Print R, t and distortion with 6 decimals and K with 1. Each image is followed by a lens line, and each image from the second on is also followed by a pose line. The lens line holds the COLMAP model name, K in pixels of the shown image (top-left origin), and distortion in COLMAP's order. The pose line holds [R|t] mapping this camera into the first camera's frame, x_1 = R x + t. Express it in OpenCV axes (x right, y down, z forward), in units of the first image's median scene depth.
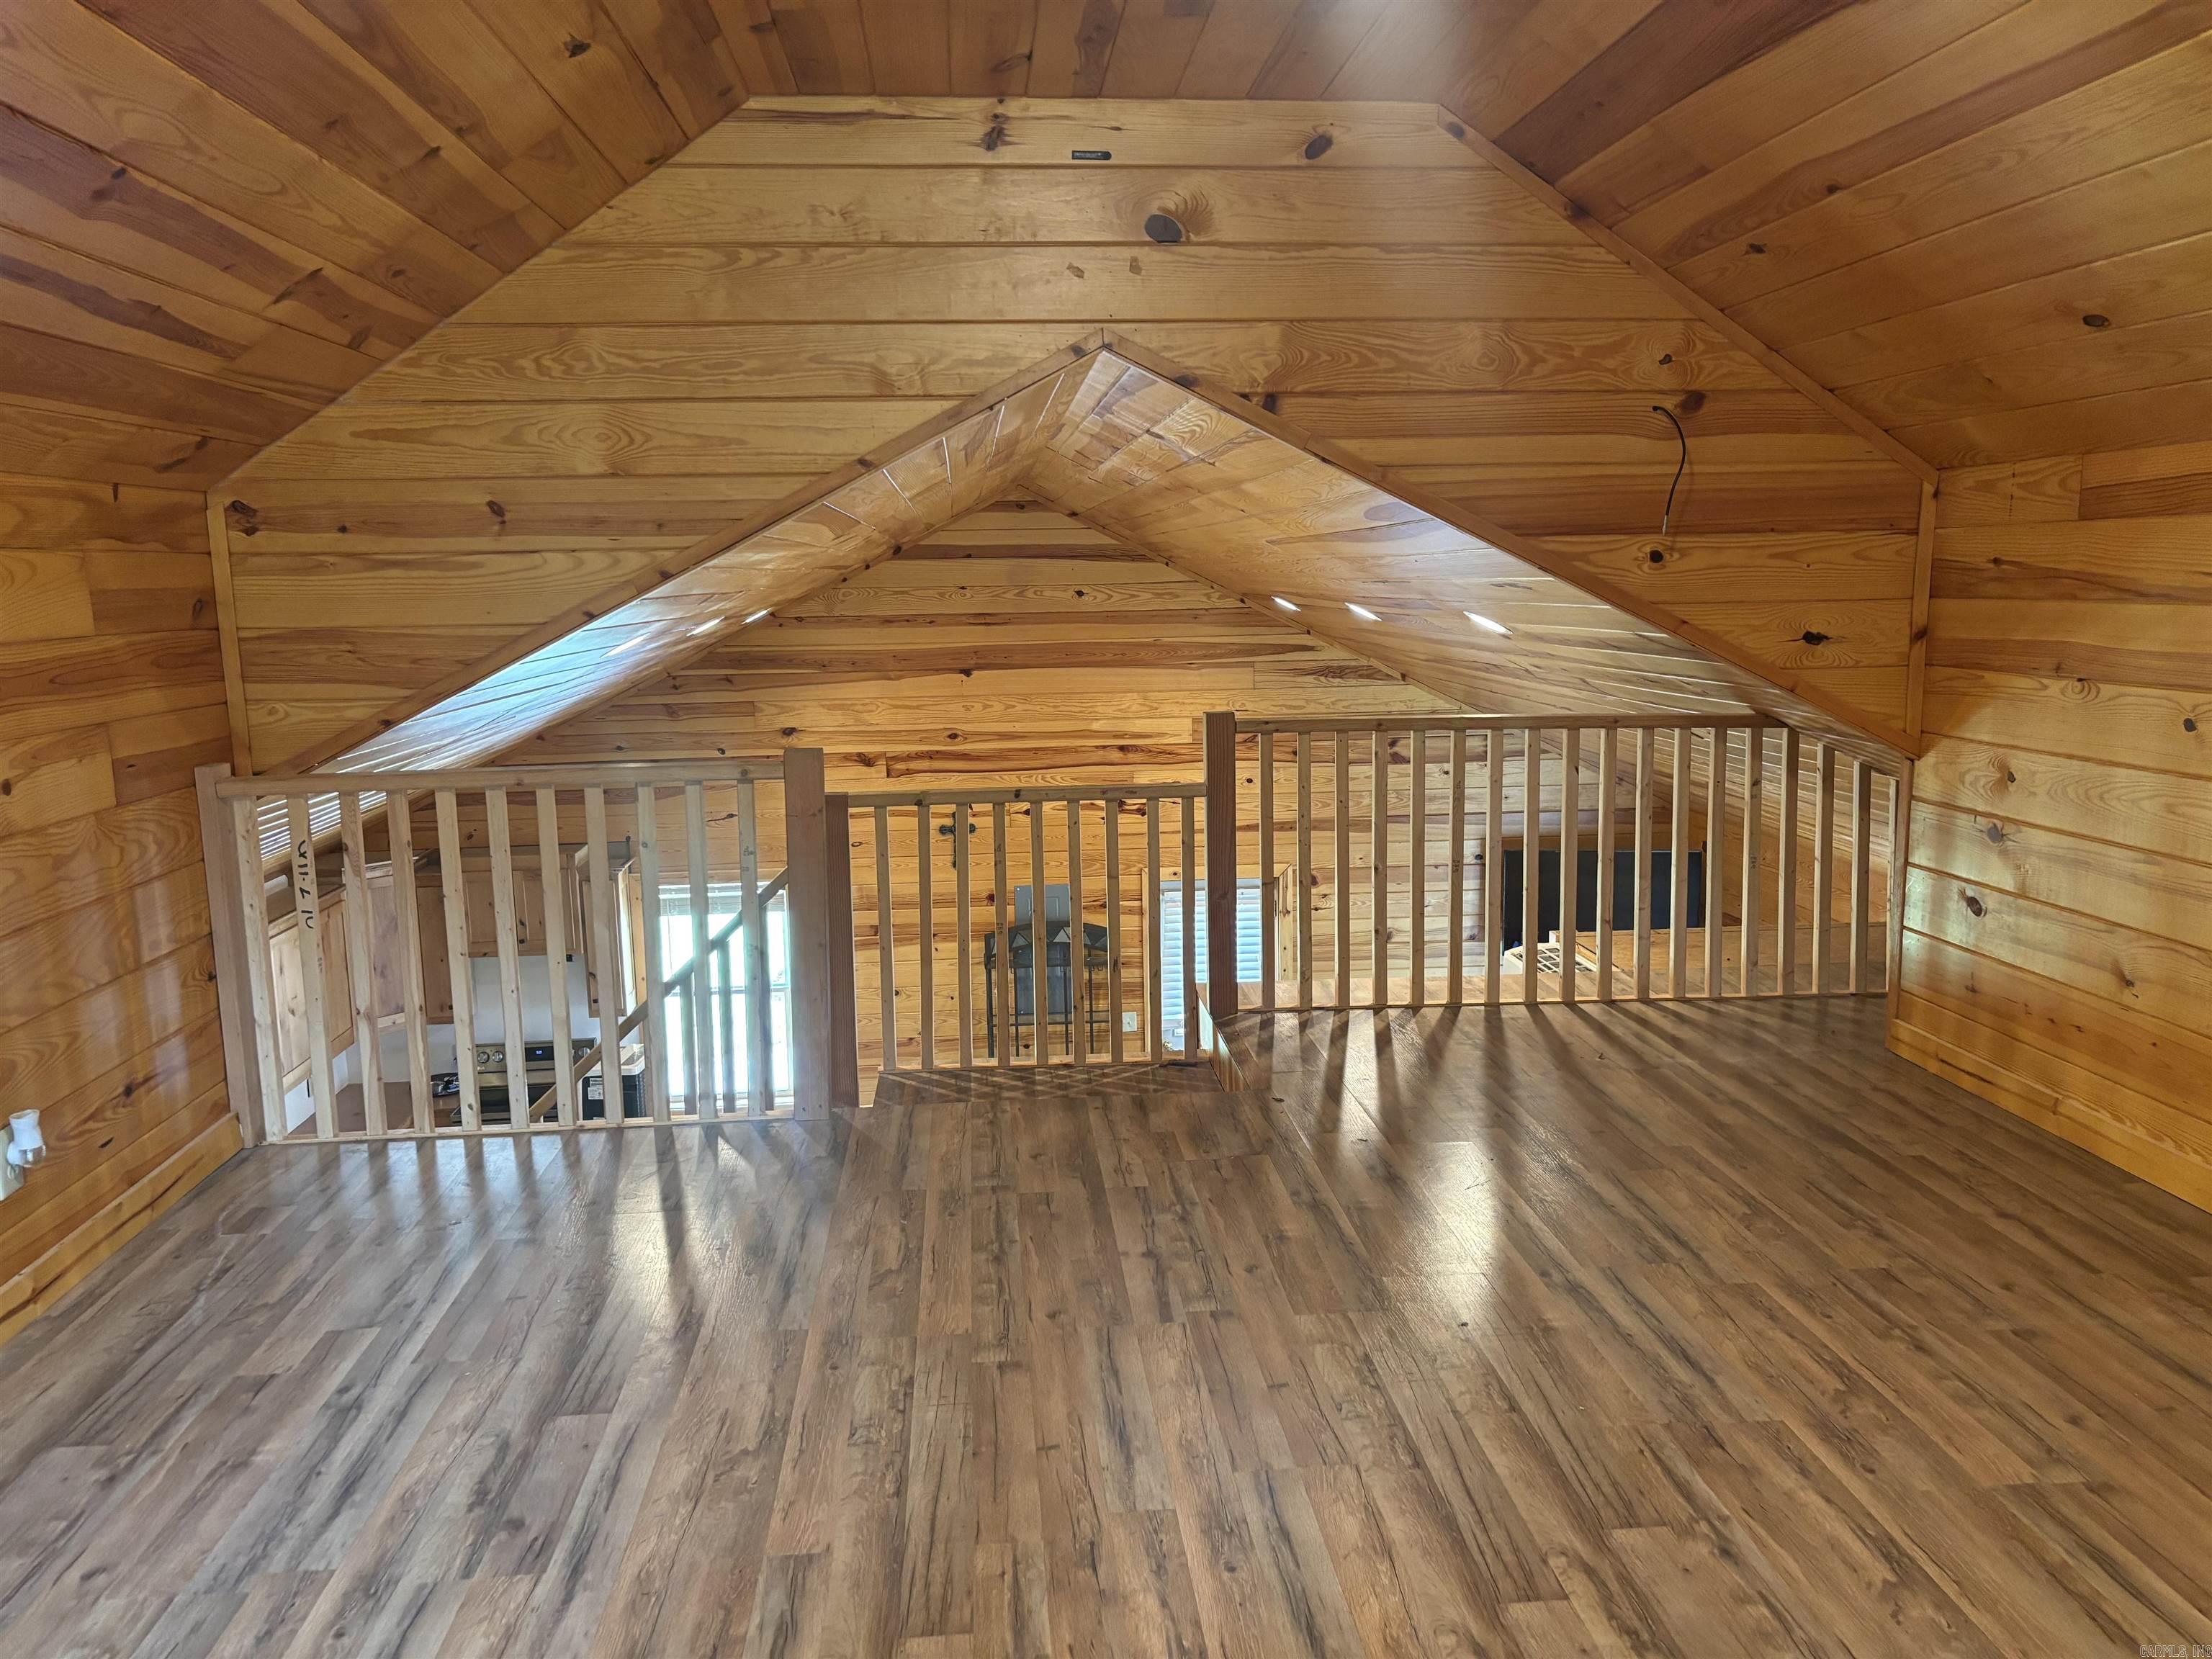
lens RADIAL K [[1670.8, 0, 1104.9], [0, 1670.8, 842.6], [0, 0, 1]] dist [0.034102, -0.031256]
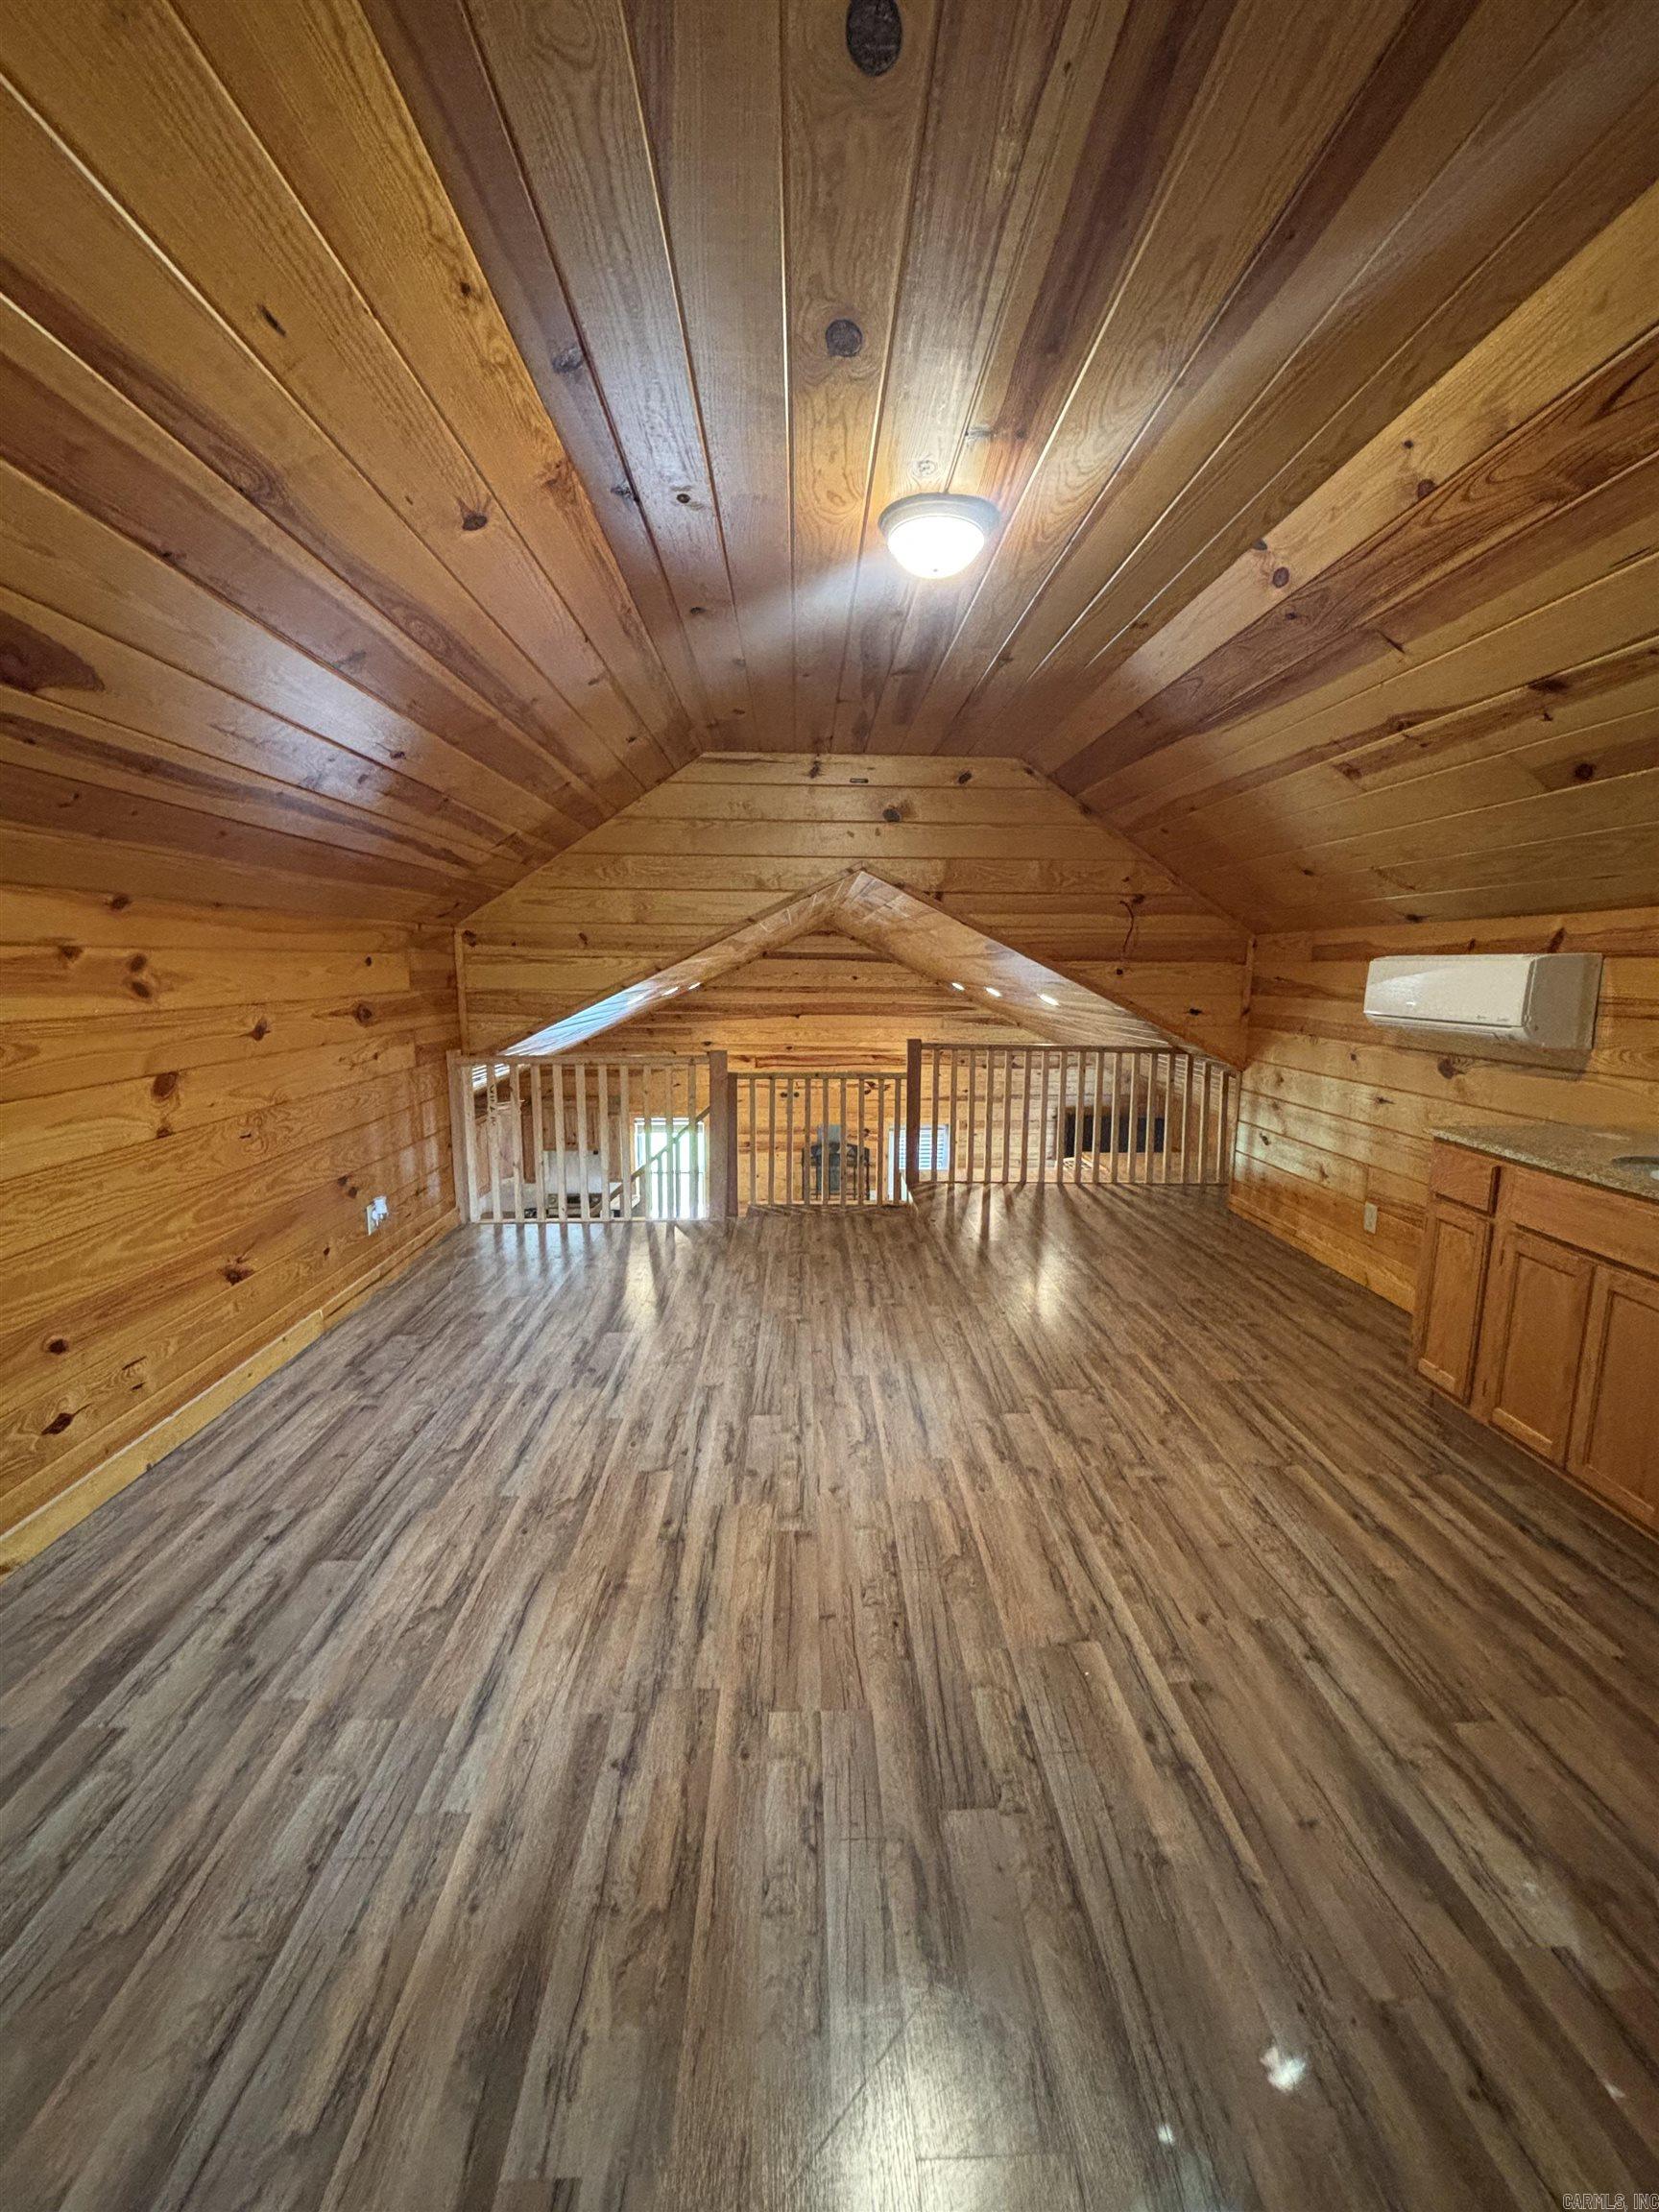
lens RADIAL K [[888.3, 0, 837.5], [0, 888.3, 1105.1], [0, 0, 1]] dist [0.016392, -0.011609]
pose [[0.998871, 0.030943, -0.036050, 0.019669], [-0.031032, 0.999517, -0.001906, 0.013522], [0.035974, 0.003023, 0.999348, -0.158367]]
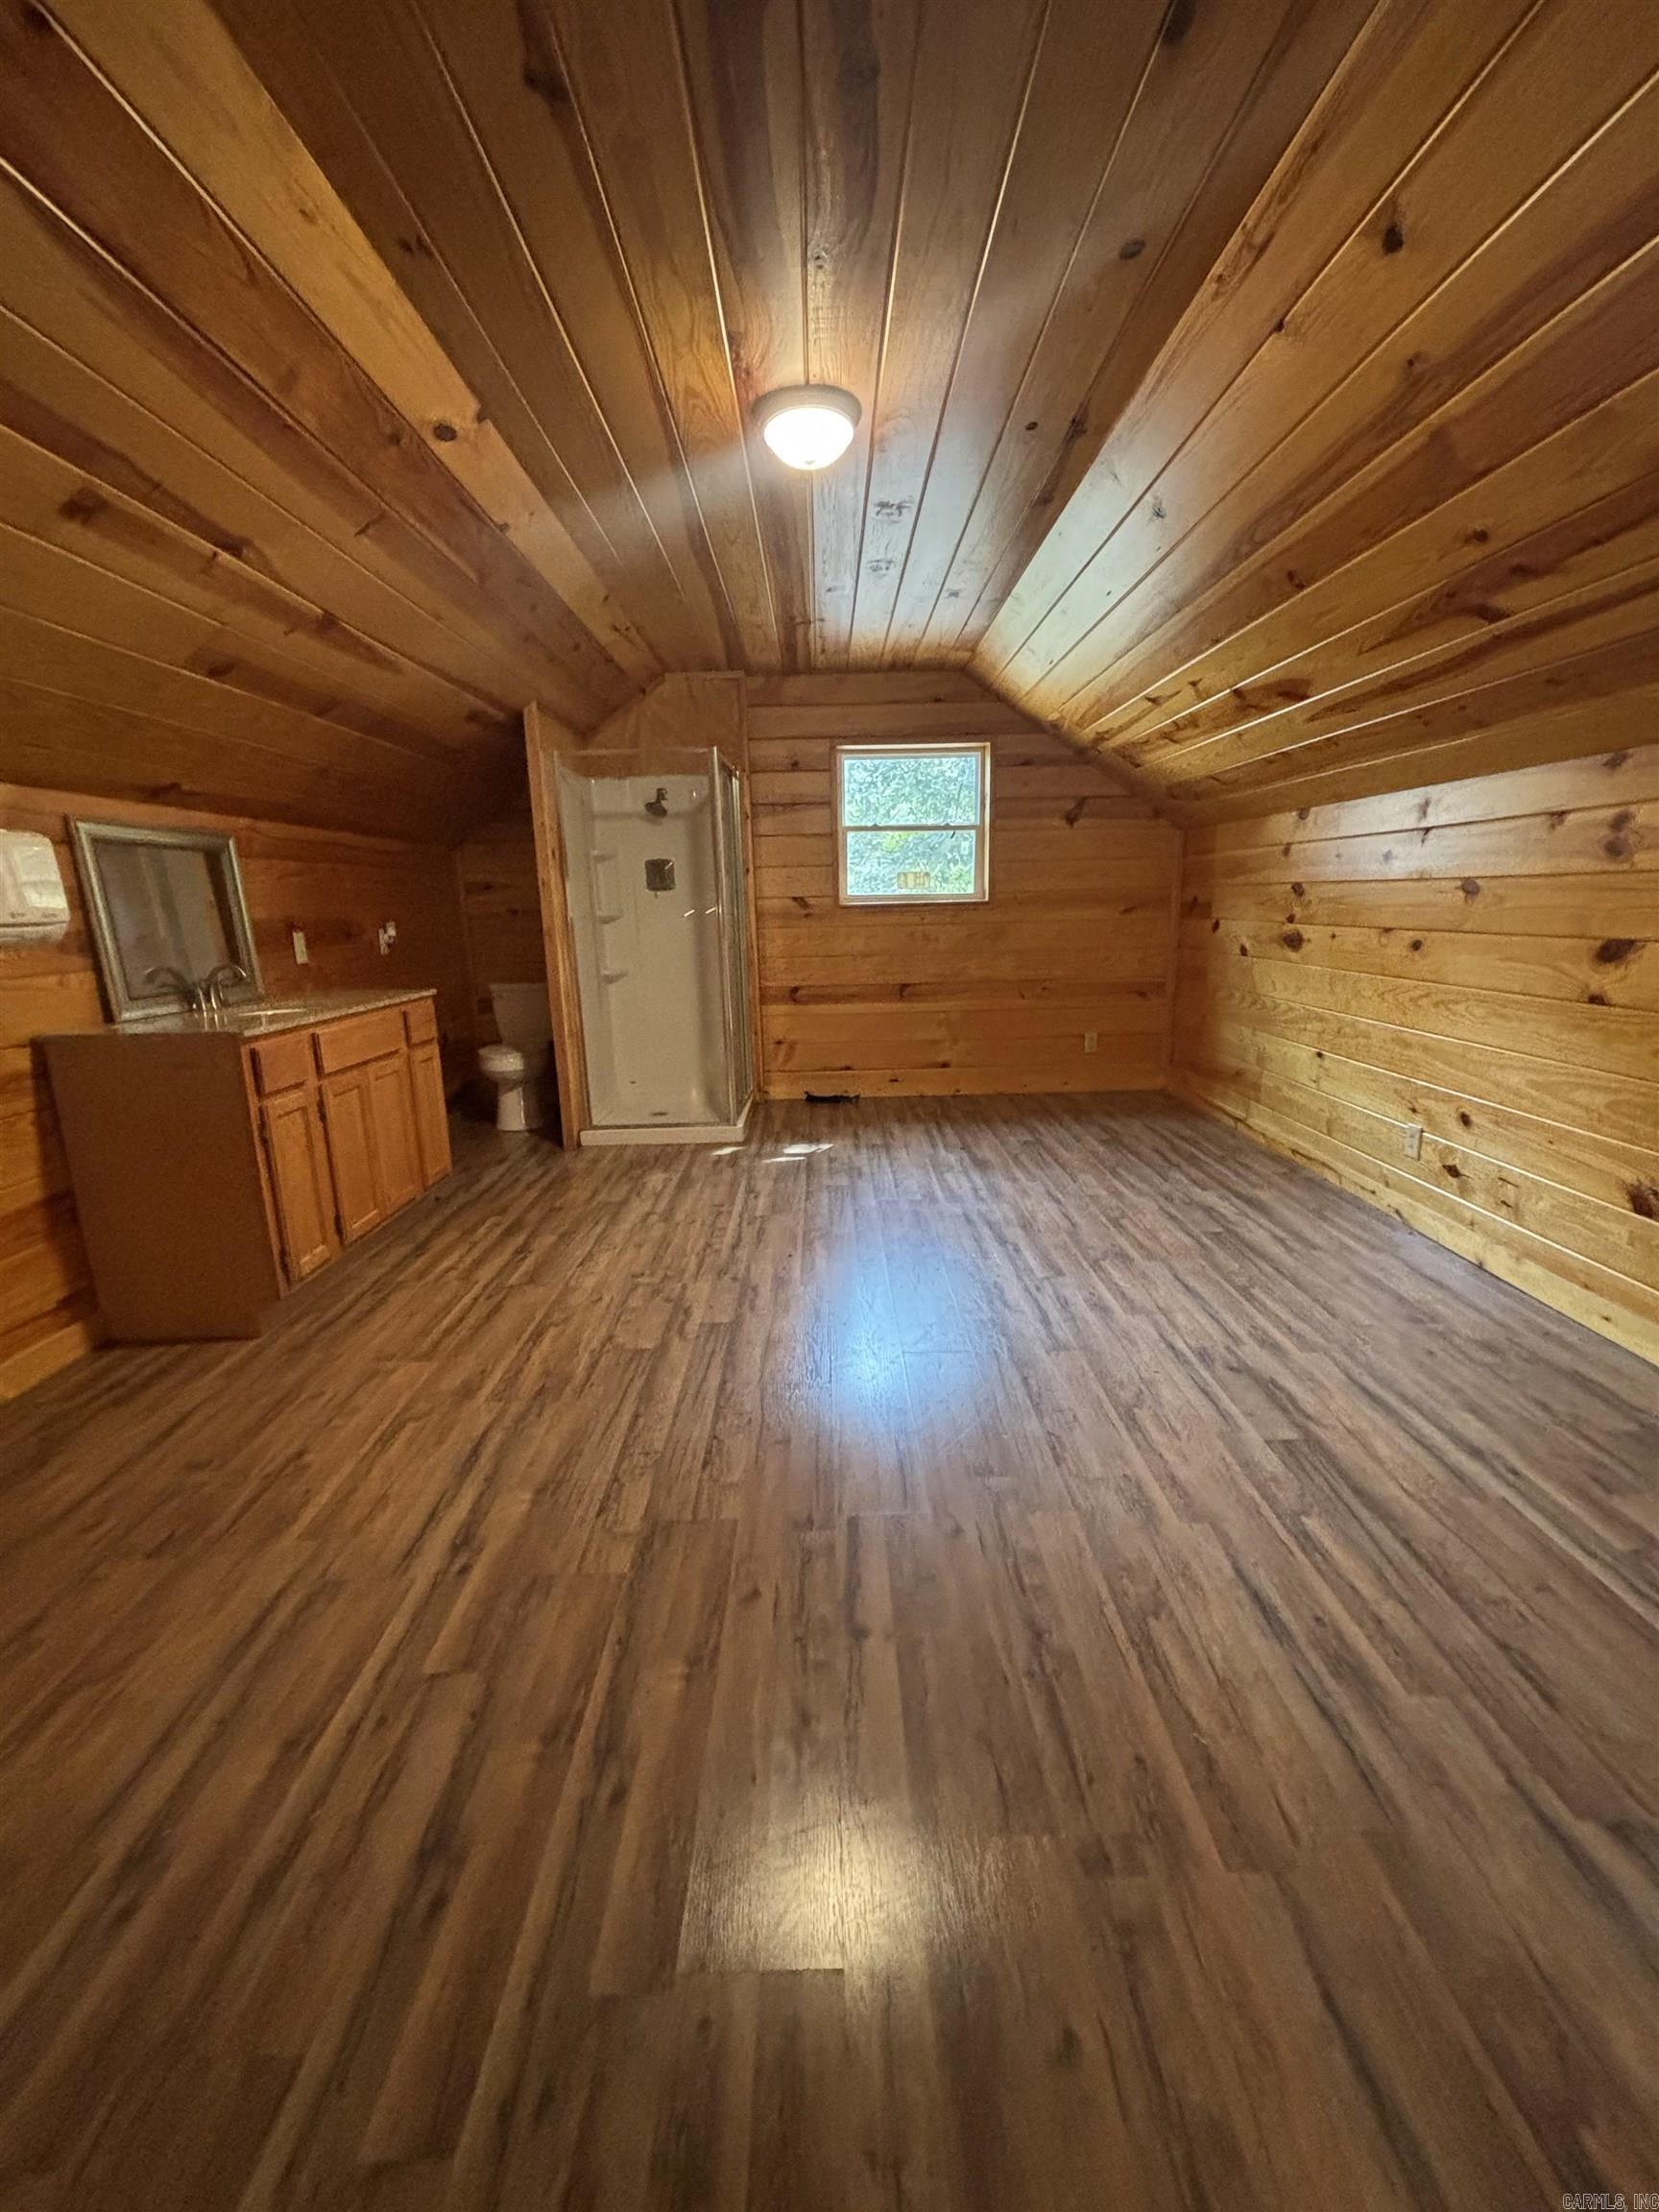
lens RADIAL K [[888.3, 0, 837.5], [0, 888.3, 1105.1], [0, 0, 1]] dist [0.016392, -0.011609]
pose [[-0.997049, 0.025608, 0.072377, -0.001828], [0.051289, 0.923674, 0.379731, -0.153853], [-0.057129, 0.382322, -0.922261, 1.140459]]
